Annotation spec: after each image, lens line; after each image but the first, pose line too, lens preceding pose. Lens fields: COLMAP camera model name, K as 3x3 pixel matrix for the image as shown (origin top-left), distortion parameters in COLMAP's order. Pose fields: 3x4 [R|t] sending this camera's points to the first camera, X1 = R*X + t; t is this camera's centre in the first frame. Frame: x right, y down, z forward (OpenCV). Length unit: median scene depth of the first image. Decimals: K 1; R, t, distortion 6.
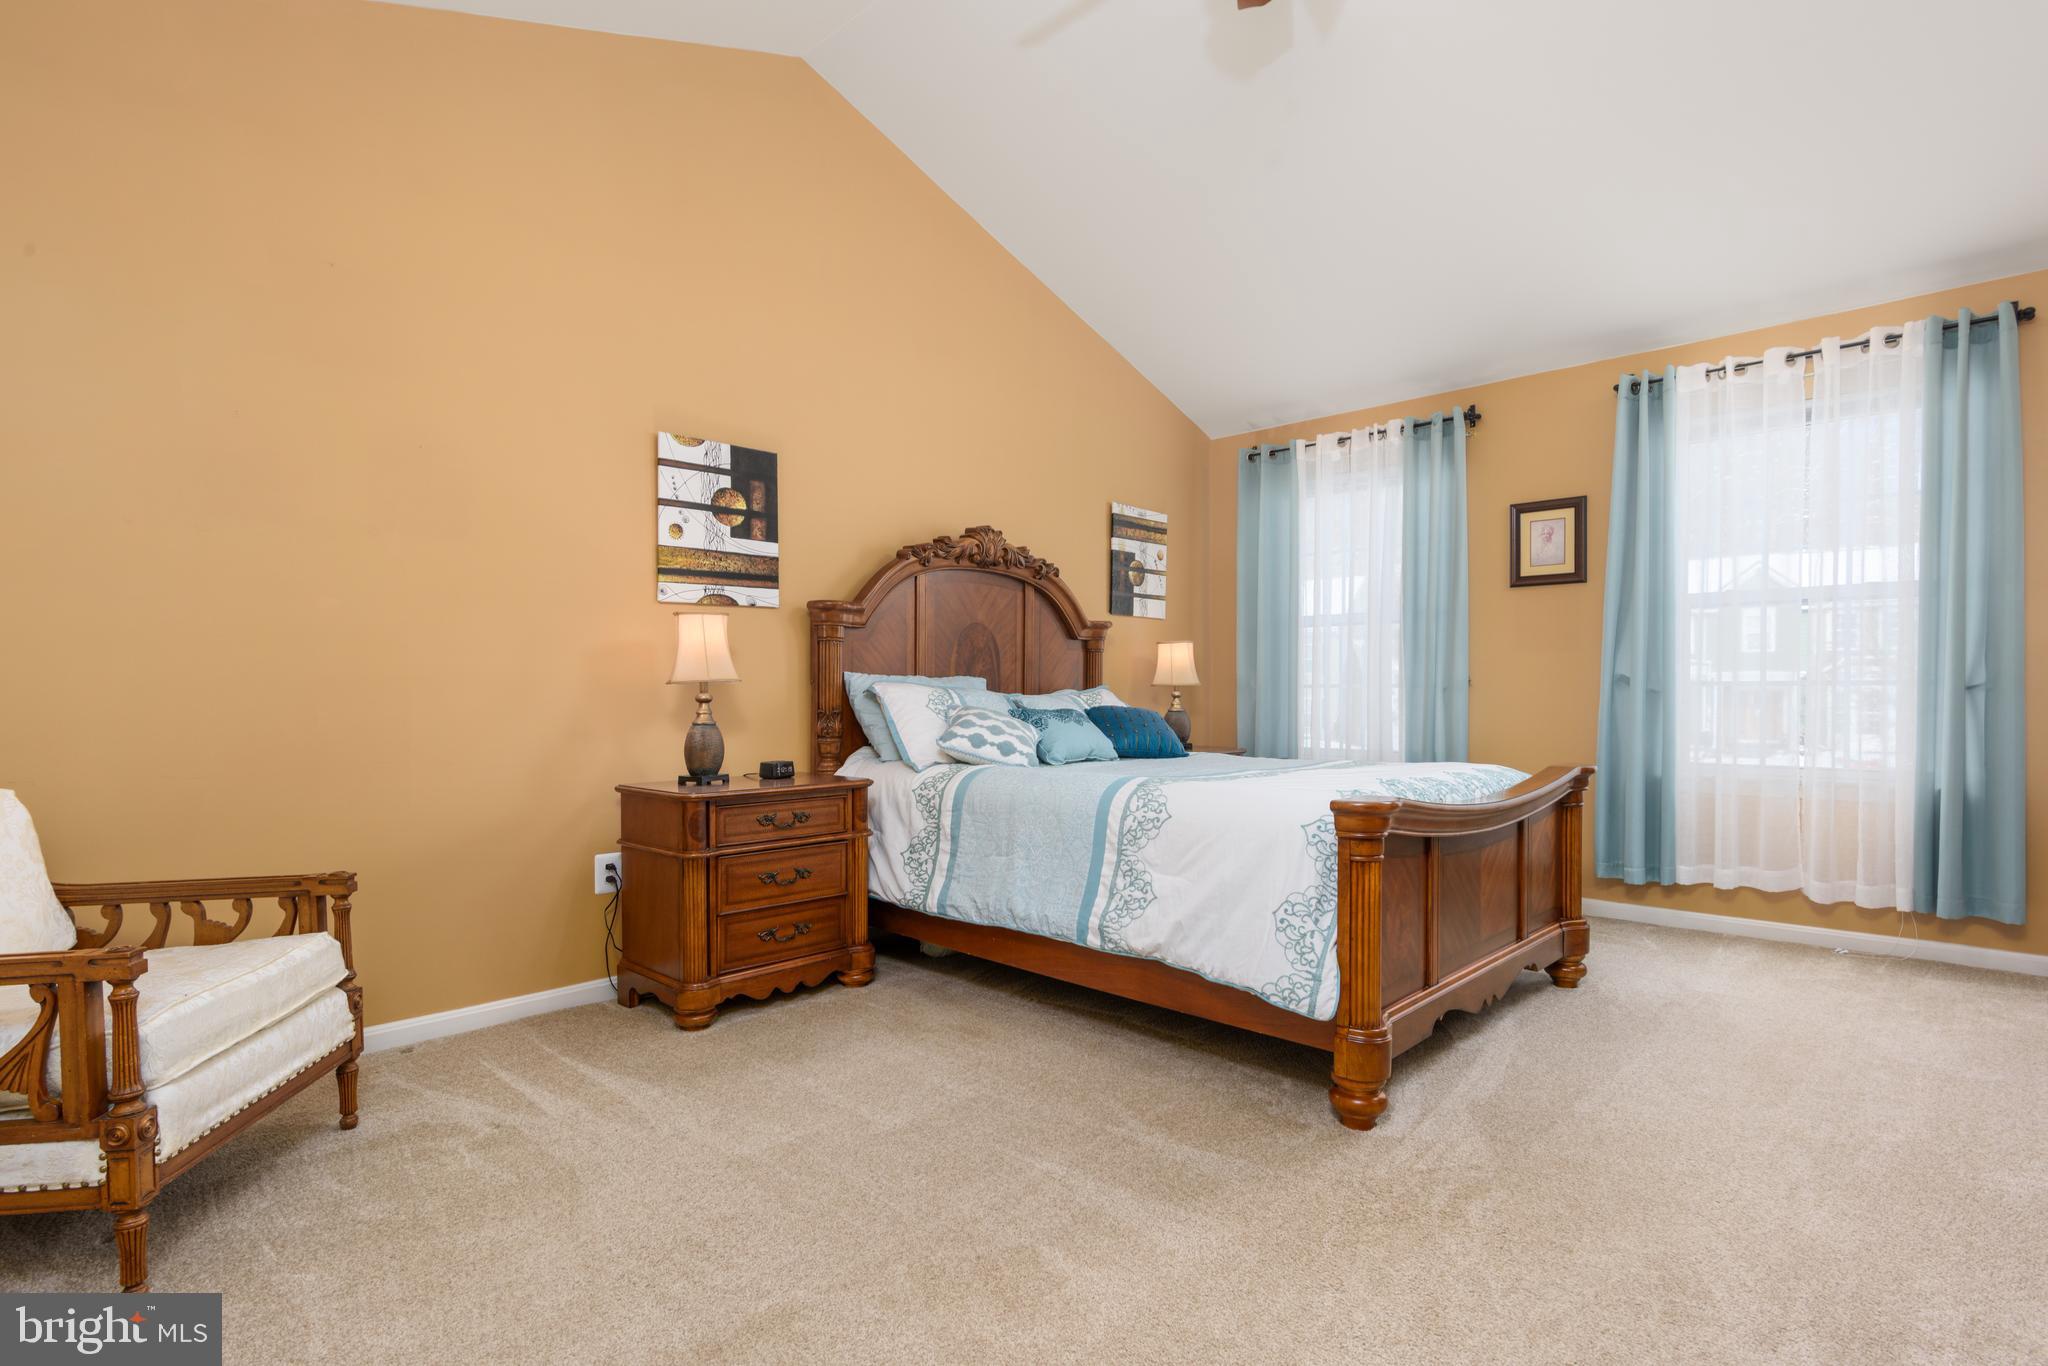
lens RADIAL K [[1017.3, 0, 1031.9], [0, 1017.3, 686.5], [0, 0, 1]] dist [-0.001148, -0.000825]
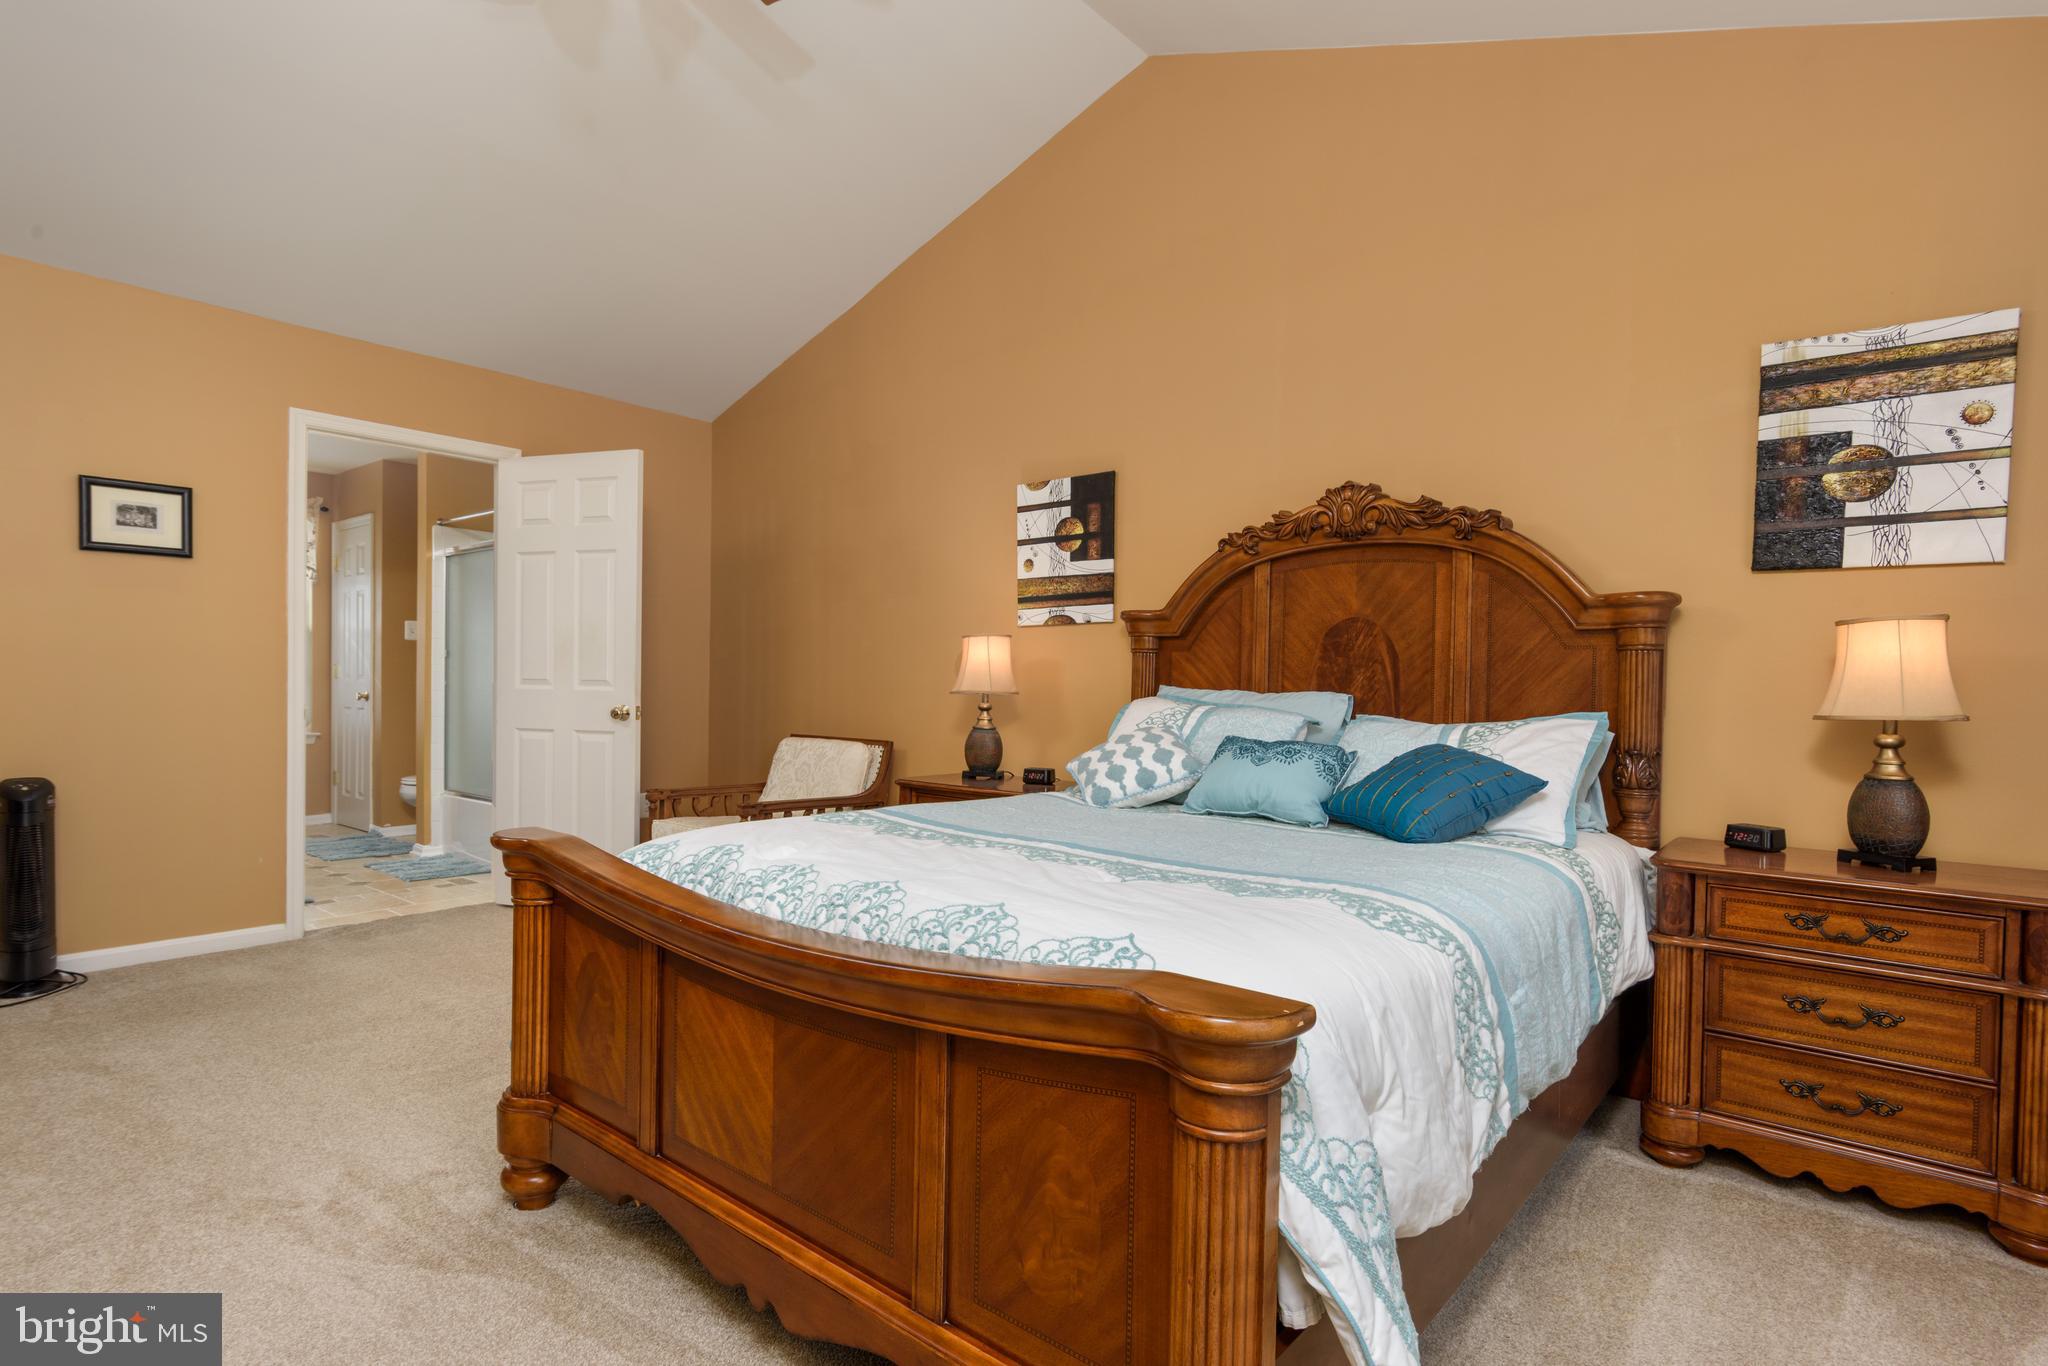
lens RADIAL K [[1017.3, 0, 1031.9], [0, 1017.3, 686.5], [0, 0, 1]] dist [-0.001148, -0.000825]
pose [[0.071444, -0.011200, -0.997382, 0.765911], [-0.029726, 0.999469, -0.013352, 0.002100], [0.997002, 0.030602, 0.071073, 0.867087]]
